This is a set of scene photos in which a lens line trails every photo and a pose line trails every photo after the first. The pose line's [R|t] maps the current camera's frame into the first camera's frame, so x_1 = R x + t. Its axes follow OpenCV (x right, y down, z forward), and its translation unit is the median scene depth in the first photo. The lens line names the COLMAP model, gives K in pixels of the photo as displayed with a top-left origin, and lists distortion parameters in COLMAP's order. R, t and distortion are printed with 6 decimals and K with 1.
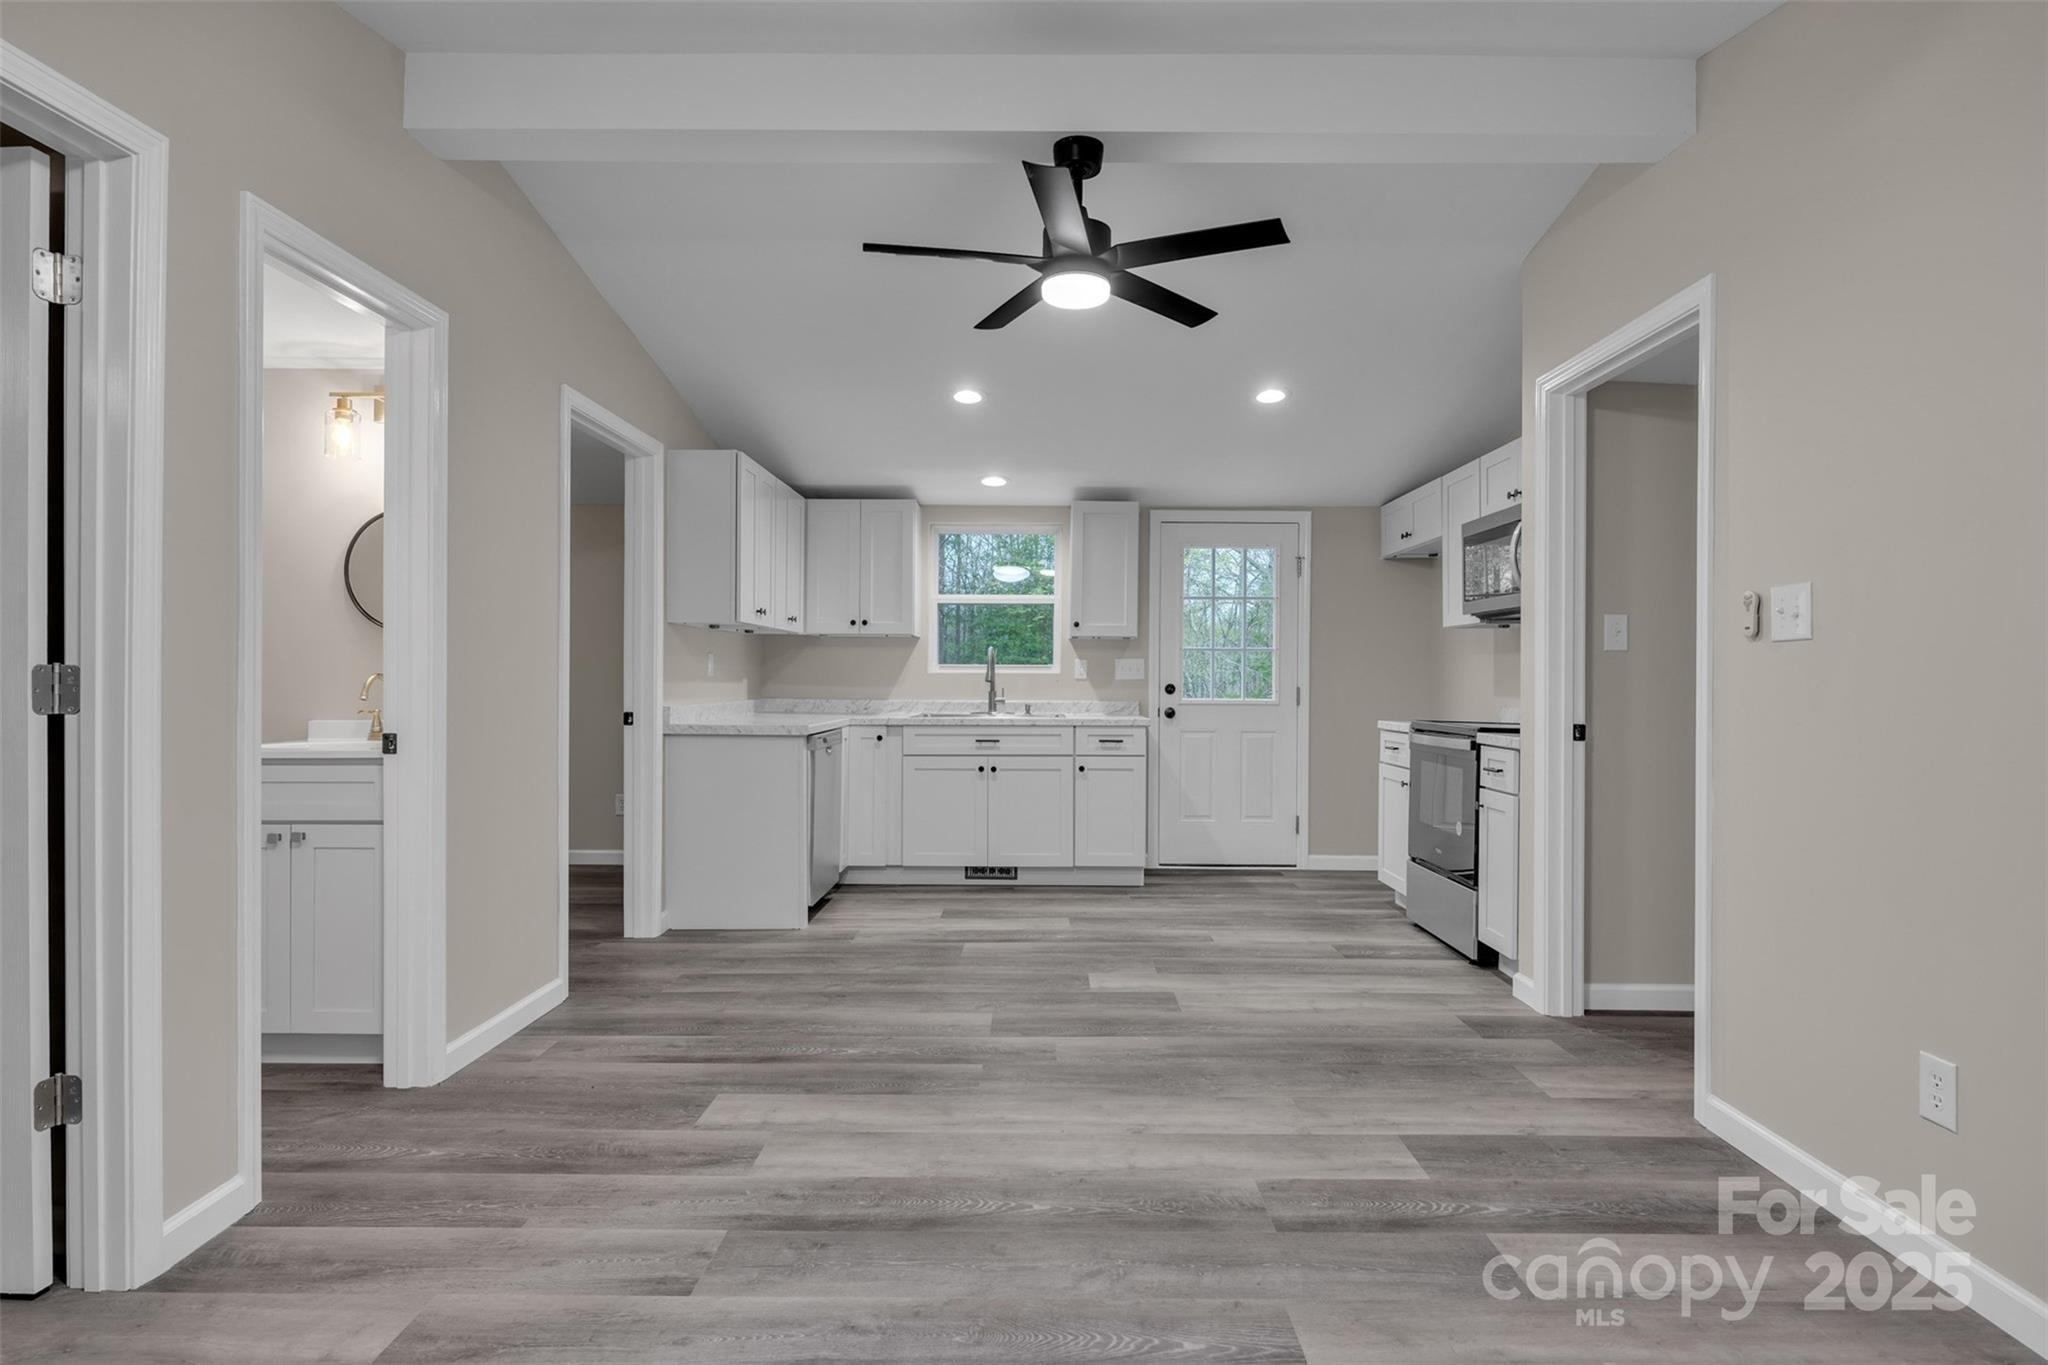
lens RADIAL K [[1047.4, 0, 1028.4], [0, 1047.4, 688.0], [0, 0, 1]] dist [0.025815, 0.000218]
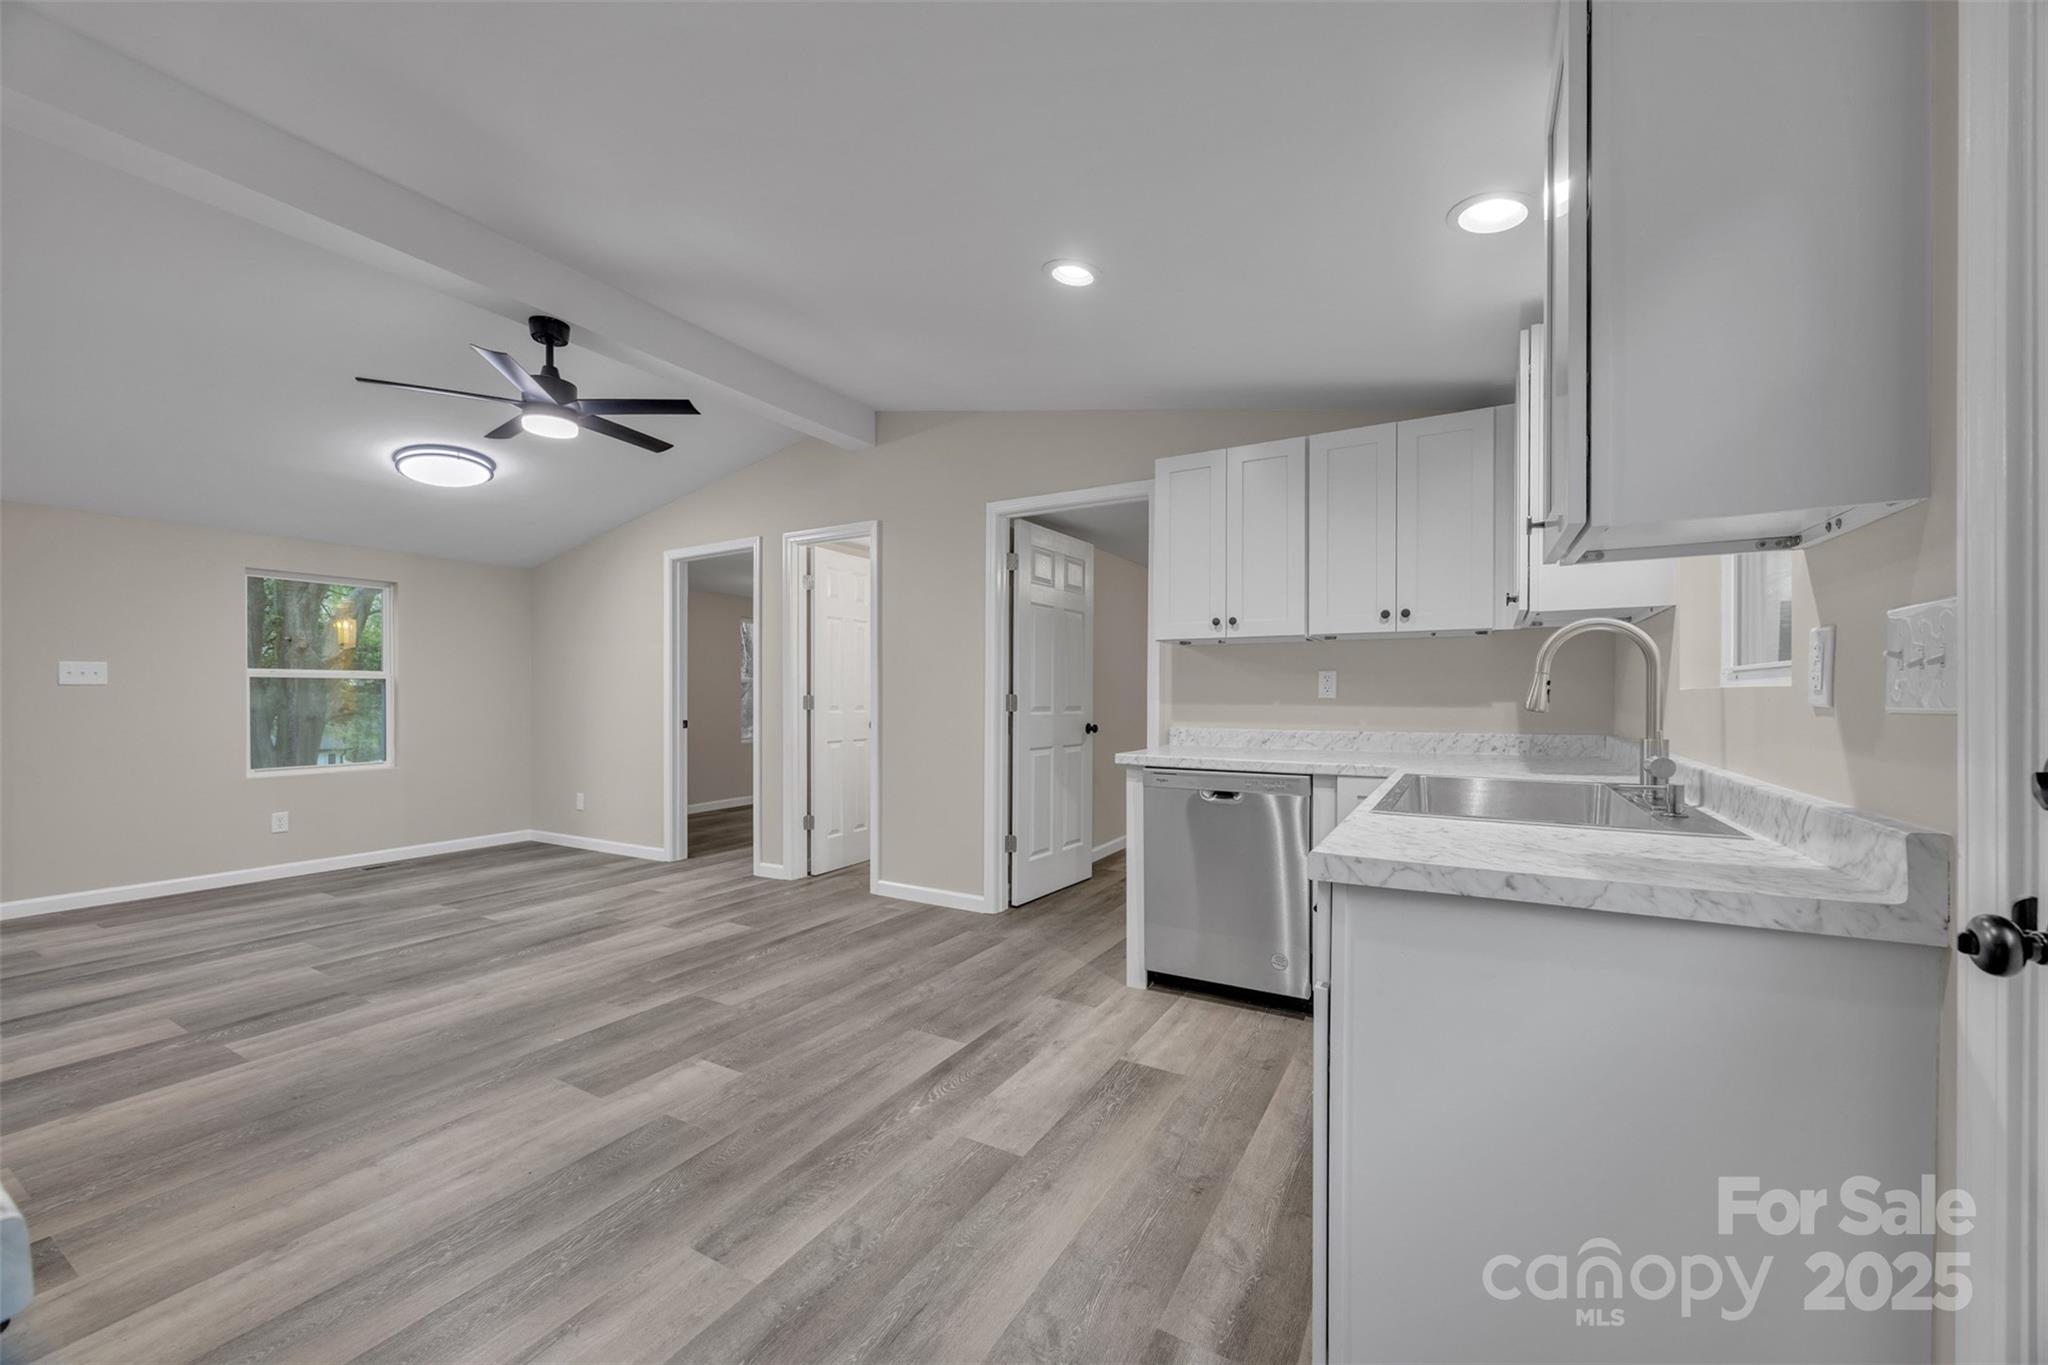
lens RADIAL K [[773.2, 0, 1036.9], [0, 773.2, 689.9], [0, 0, 1]] dist [-0.002280, 0.000280]
pose [[-0.470912, -0.011715, -0.882102, 0.519805], [-0.010720, 0.999914, -0.007557, -0.016620], [0.882115, 0.005897, -0.470997, 1.623195]]
